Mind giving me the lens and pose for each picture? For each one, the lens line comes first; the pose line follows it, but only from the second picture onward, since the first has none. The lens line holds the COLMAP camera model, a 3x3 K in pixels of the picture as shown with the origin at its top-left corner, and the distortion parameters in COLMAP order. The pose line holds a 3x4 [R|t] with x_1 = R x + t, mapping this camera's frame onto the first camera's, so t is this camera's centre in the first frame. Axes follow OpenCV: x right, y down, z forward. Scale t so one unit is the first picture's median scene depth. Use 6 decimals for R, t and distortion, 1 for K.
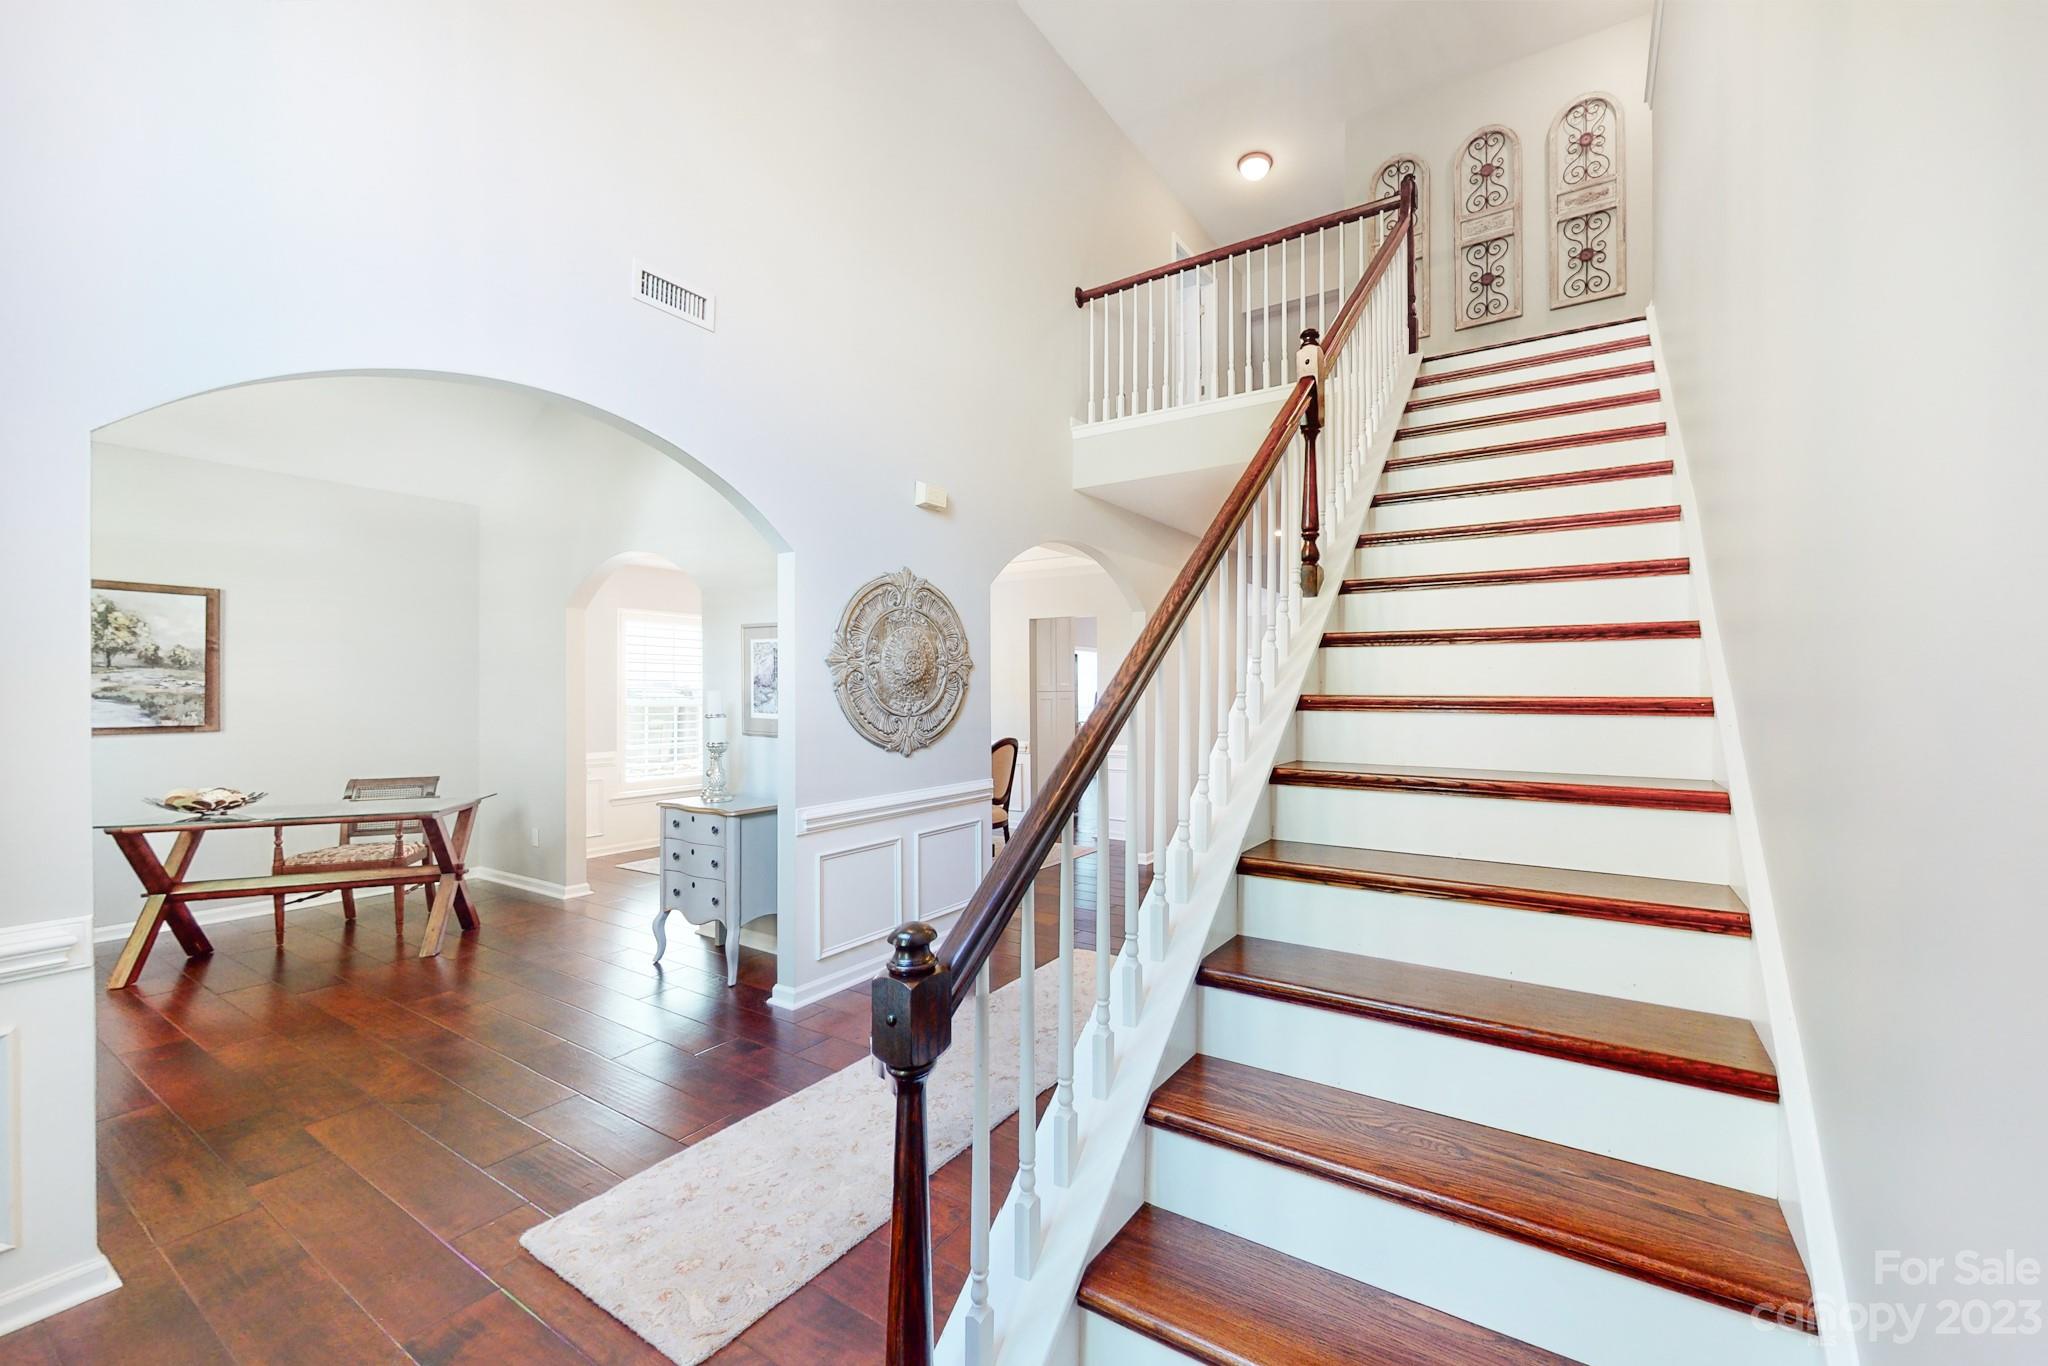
lens RADIAL K [[826.2, 0, 1071.4], [0, 826.2, 684.5], [0, 0, 1]] dist [0.011732, -0.000050]
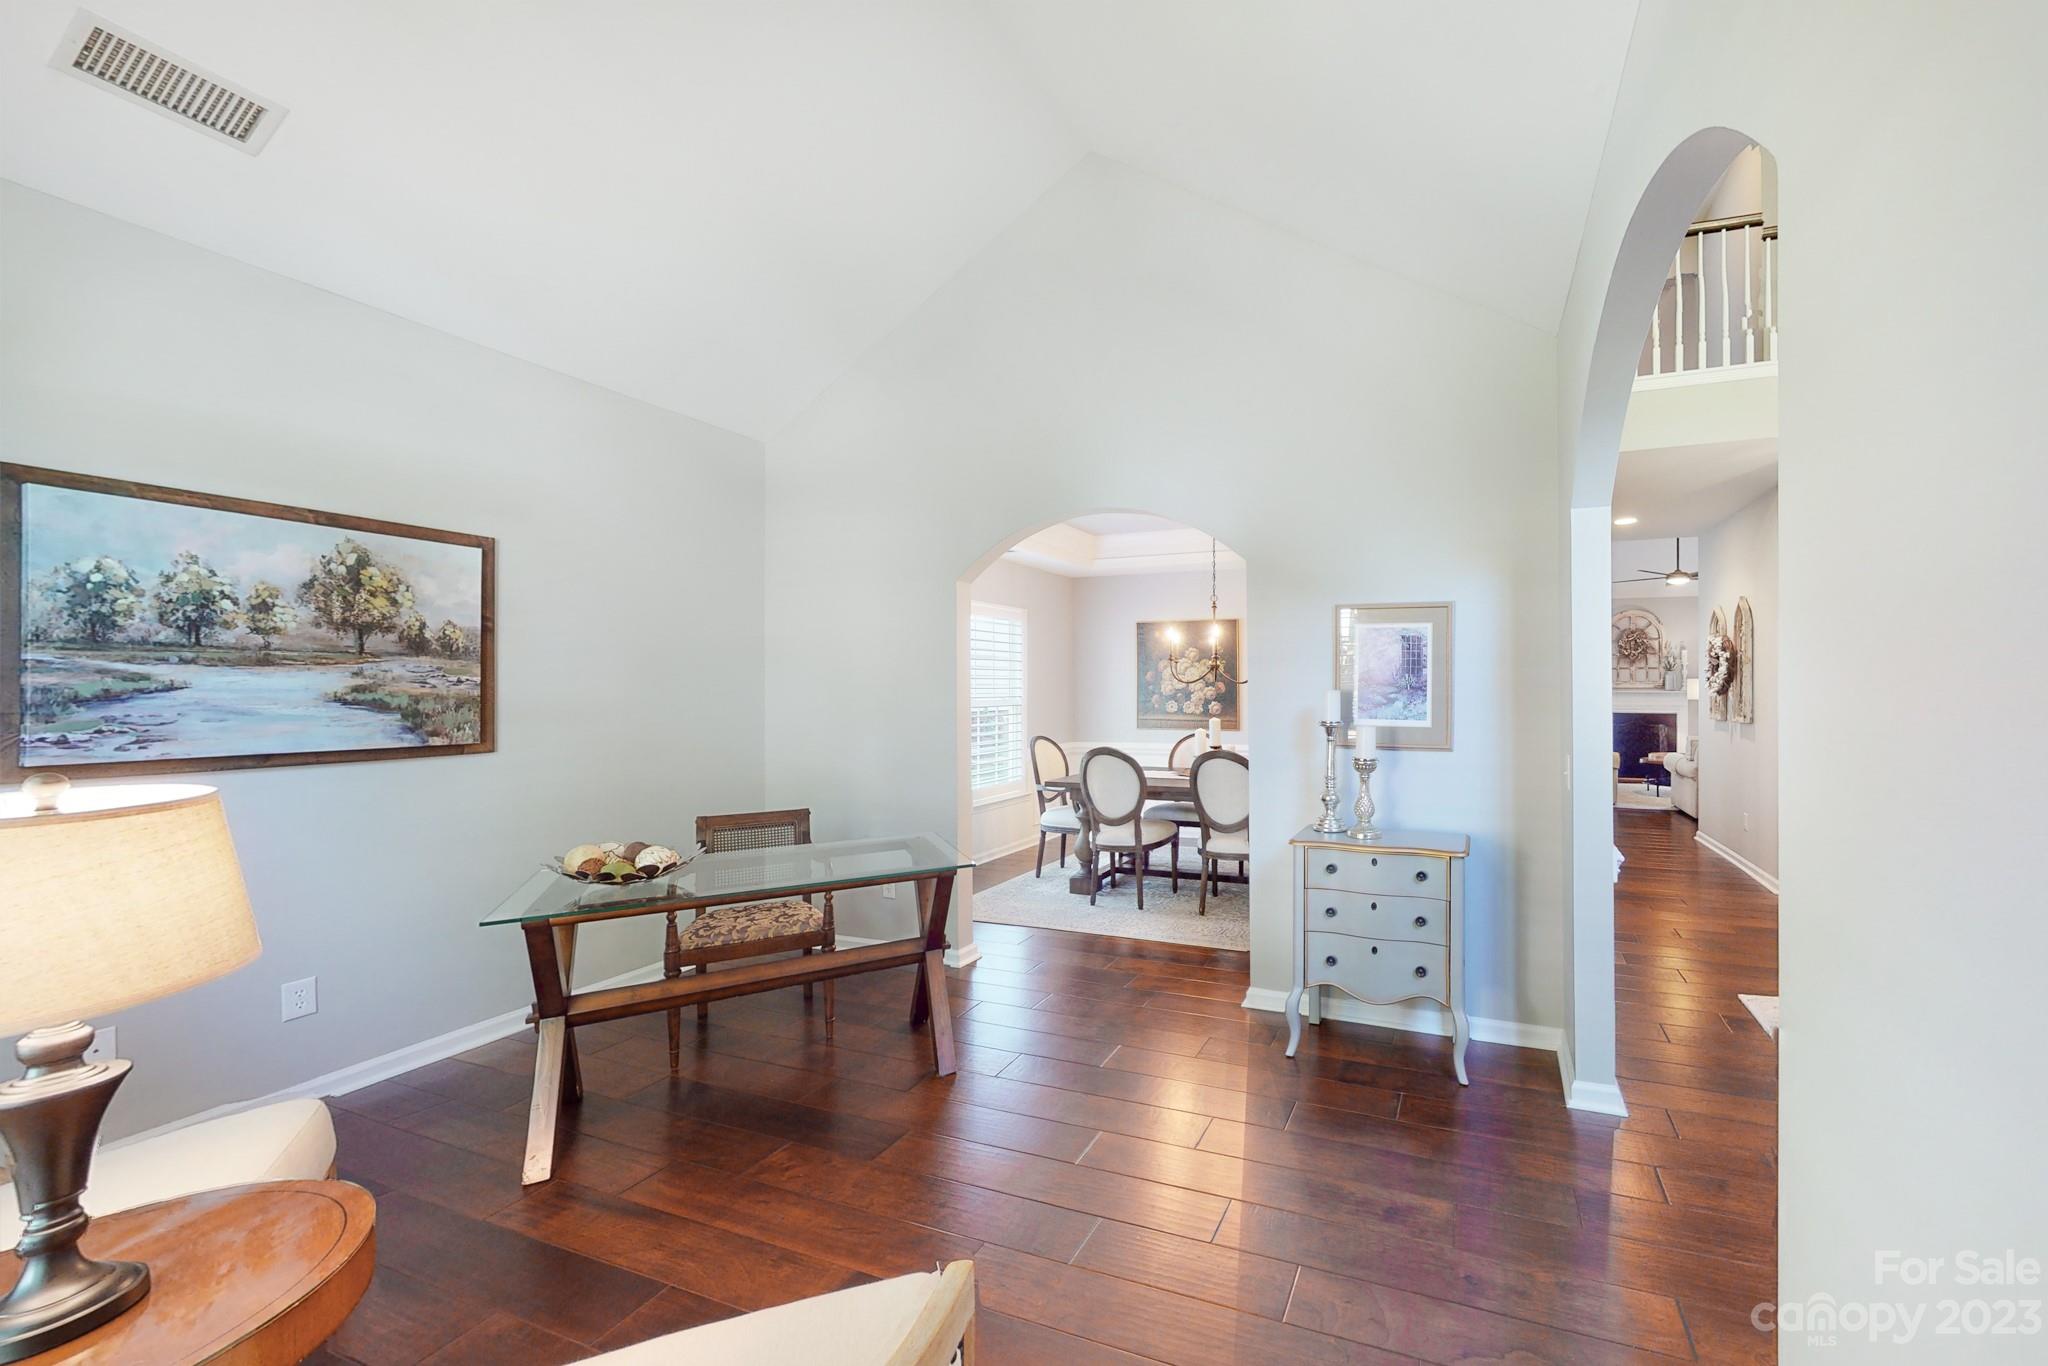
lens RADIAL K [[826.2, 0, 1132.5], [0, 826.2, 692.6], [0, 0, 1]] dist [0.011732, -0.000050]
pose [[0.981191, -0.002978, 0.193015, -0.680604], [0.001428, 0.999966, 0.008166, 0.003835], [-0.193032, -0.007737, 0.981162, 0.264666]]
